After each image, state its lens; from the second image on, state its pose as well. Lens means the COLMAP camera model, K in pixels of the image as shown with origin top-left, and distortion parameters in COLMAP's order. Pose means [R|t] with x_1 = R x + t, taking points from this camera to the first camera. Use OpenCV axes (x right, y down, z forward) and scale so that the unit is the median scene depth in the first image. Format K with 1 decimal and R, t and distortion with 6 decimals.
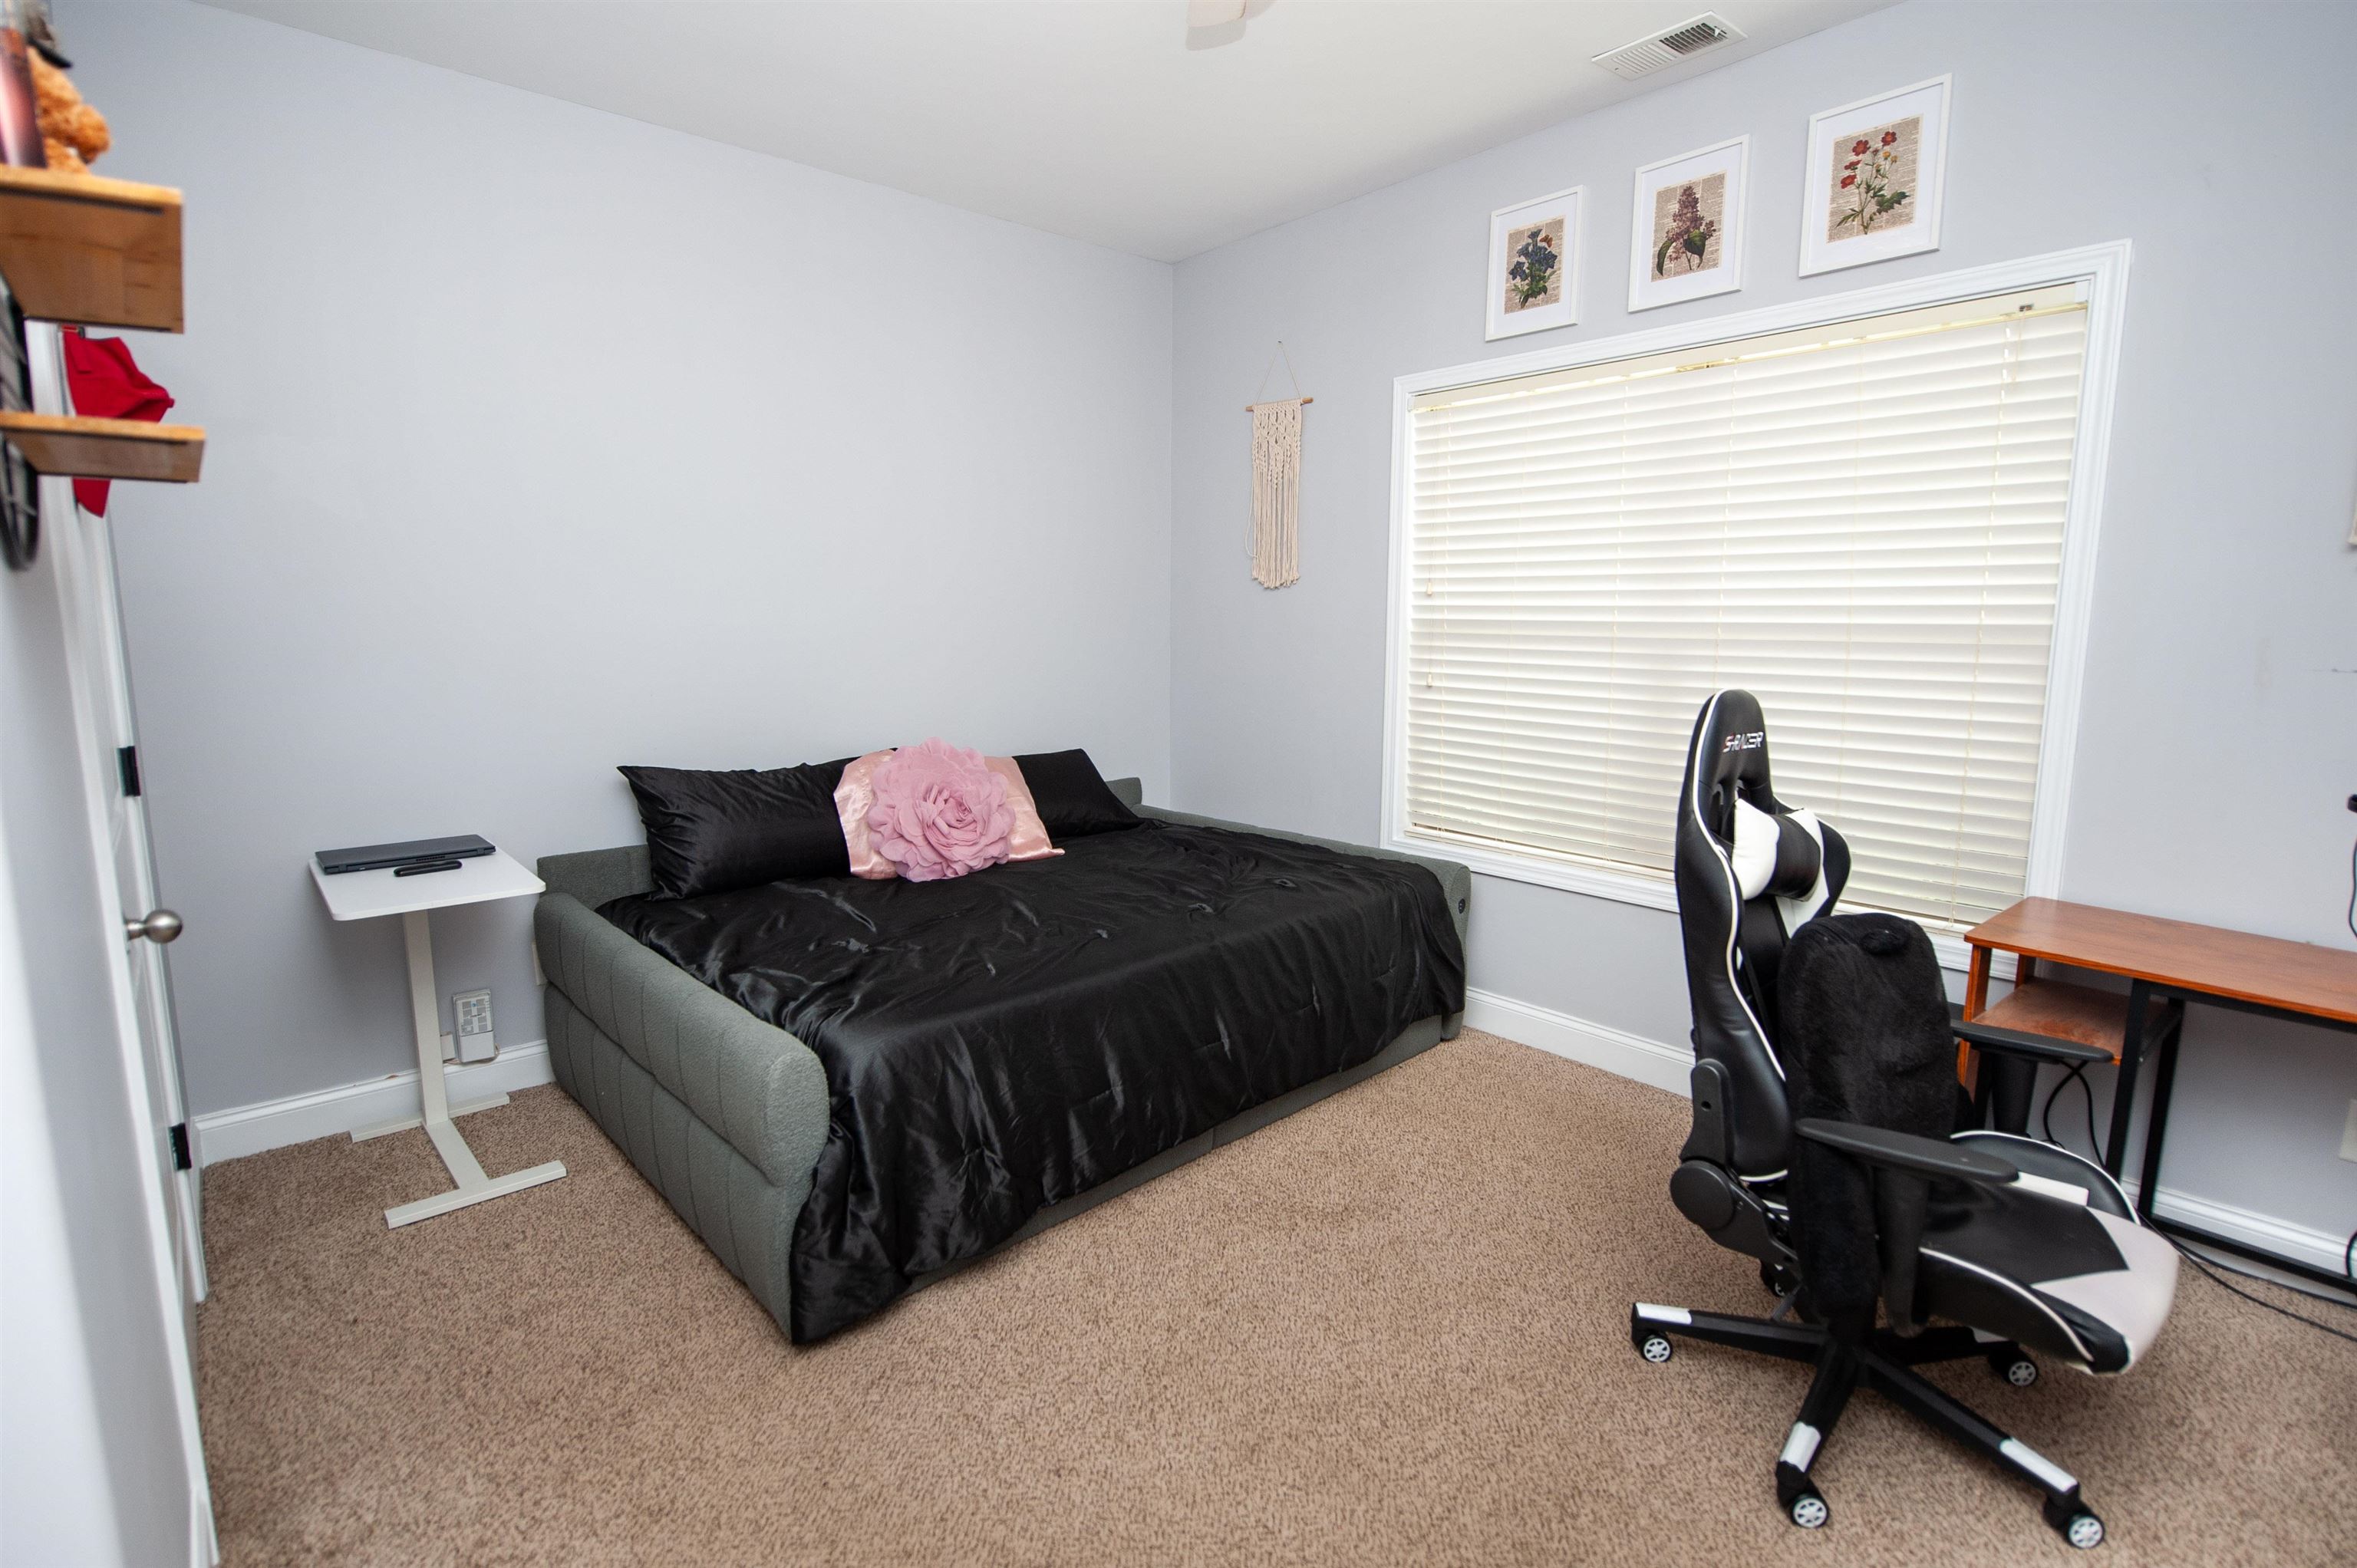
lens RADIAL K [[1115.5, 0, 1191.1], [0, 1115.5, 784.1], [0, 0, 1]] dist [-0.009315, -0.001489]
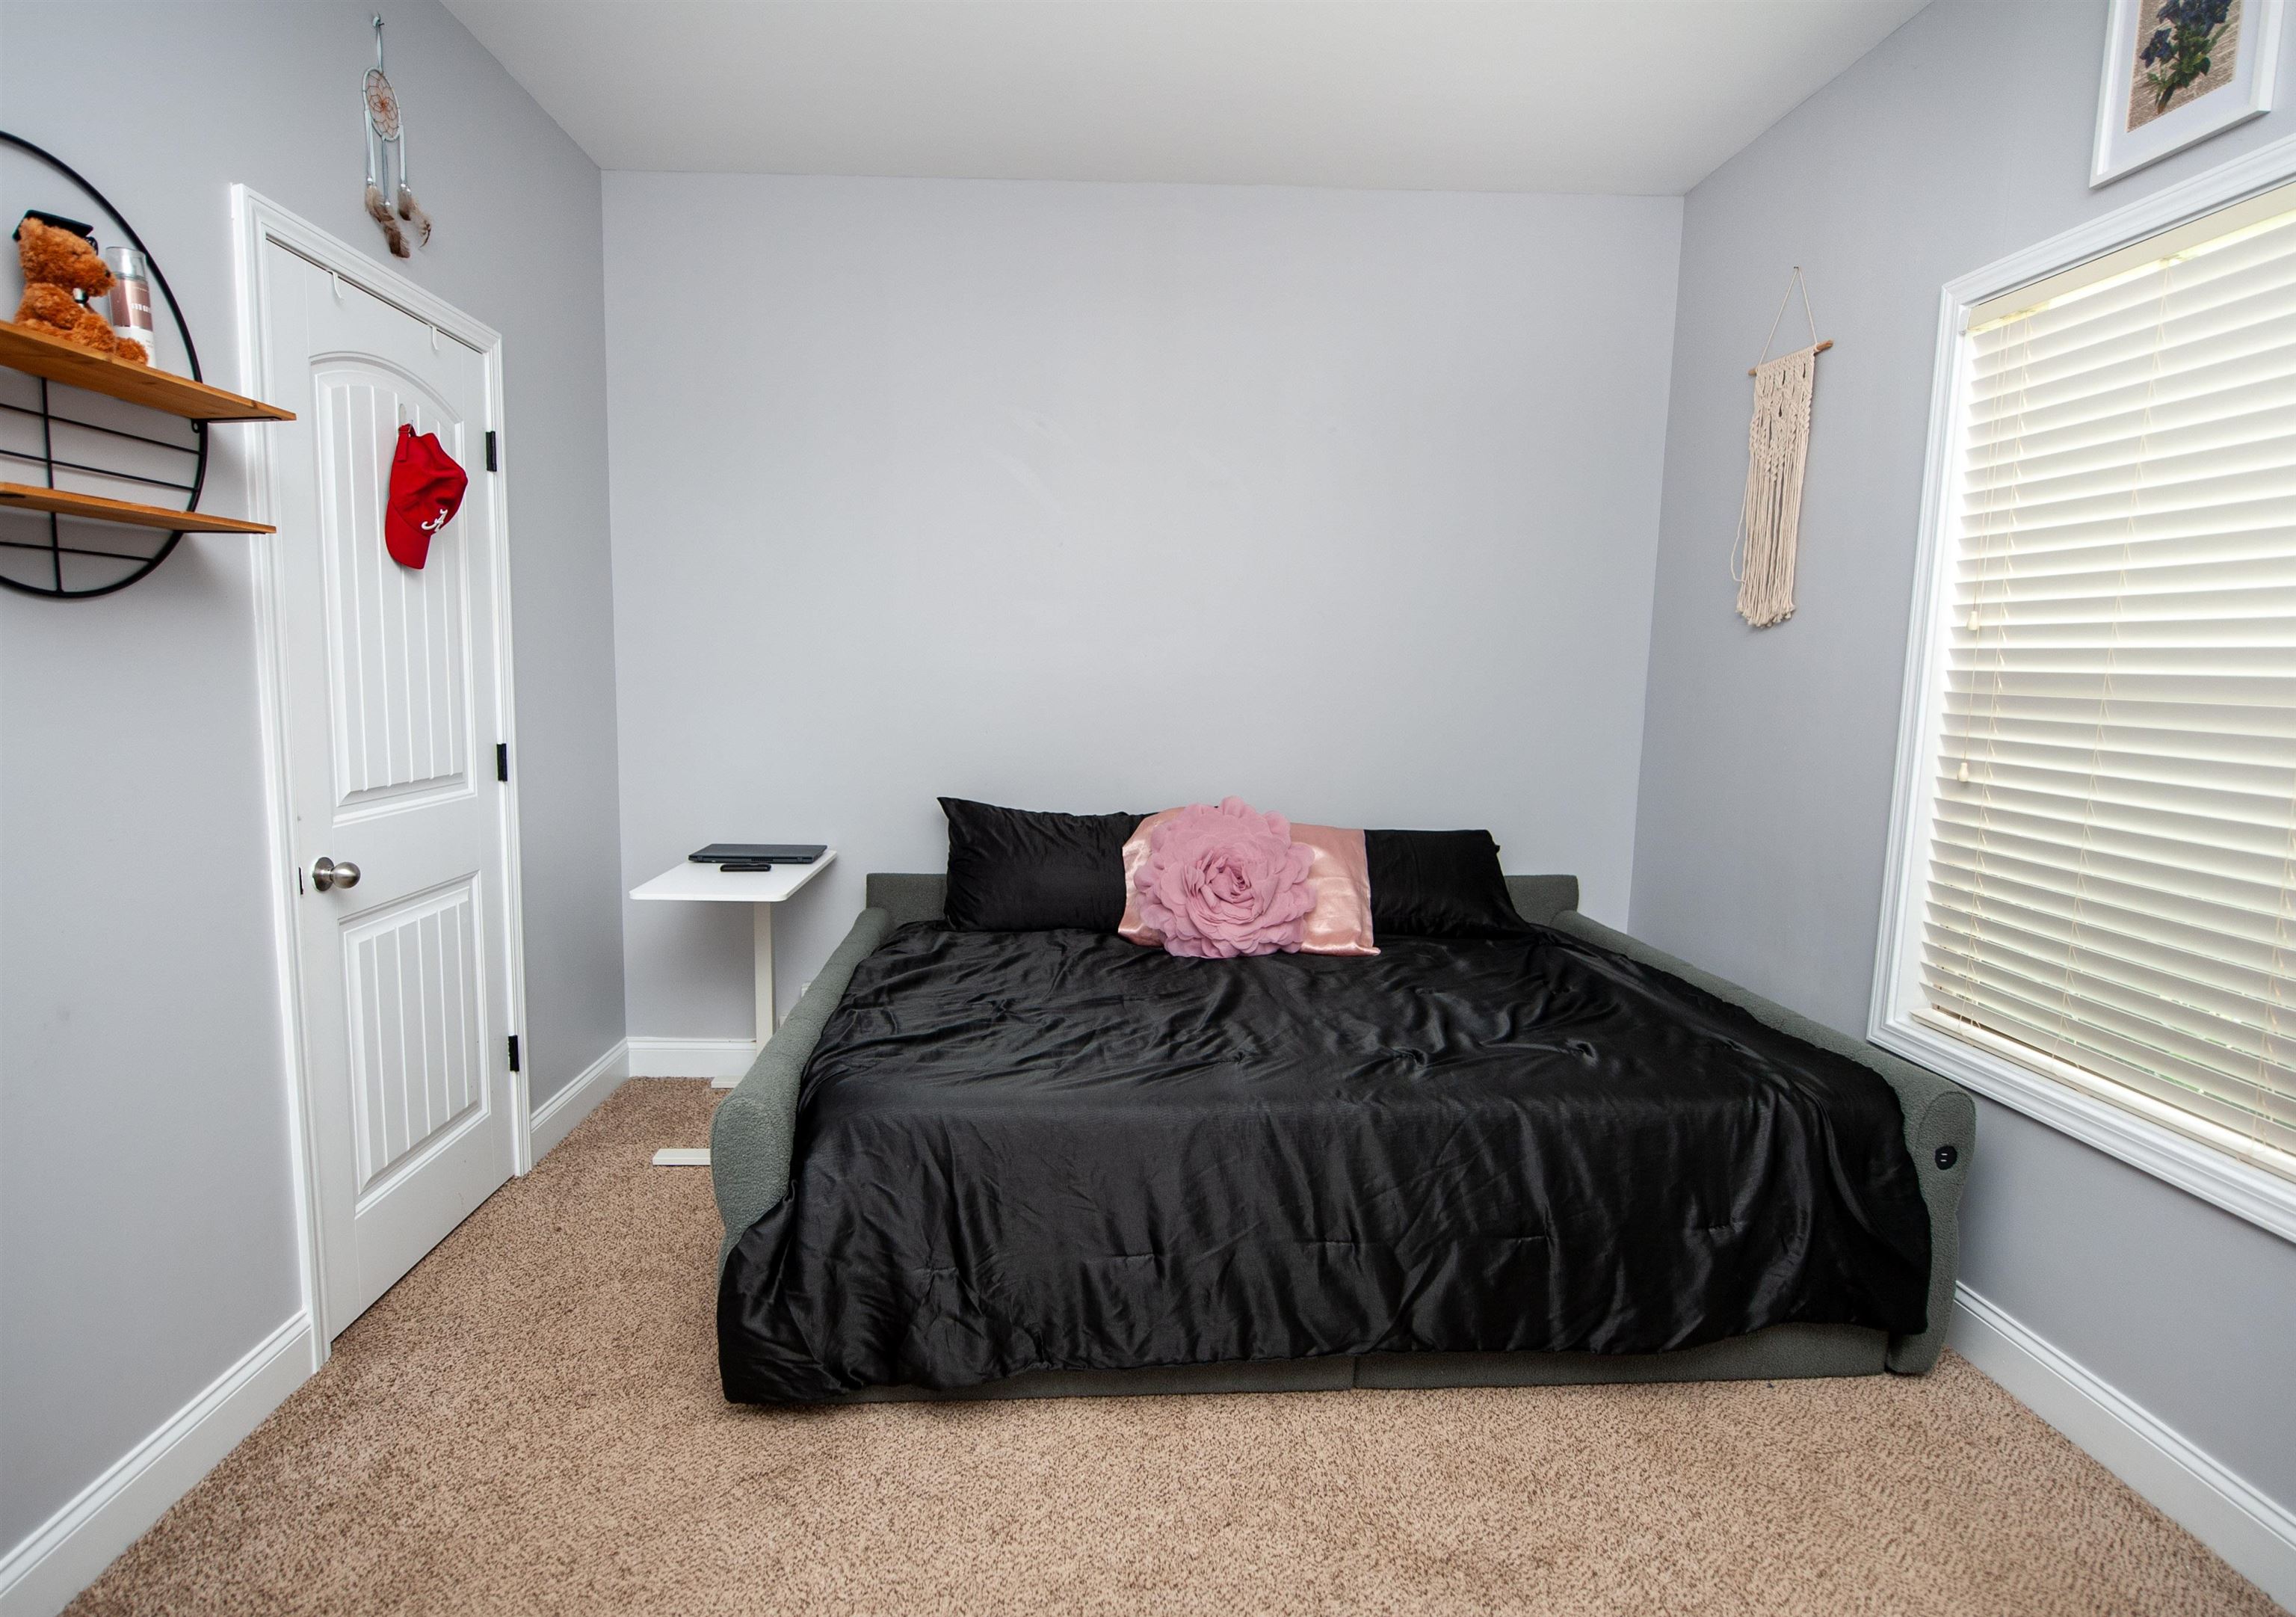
lens RADIAL K [[1157.1, 0, 1148.0], [0, 1157.1, 808.5], [0, 0, 1]] dist [-0.004008, -0.007190]
pose [[0.754386, 0.089520, -0.650299, 0.317232], [-0.112483, 0.993634, 0.006296, -0.031324], [0.646722, 0.068398, 0.759652, 0.268530]]
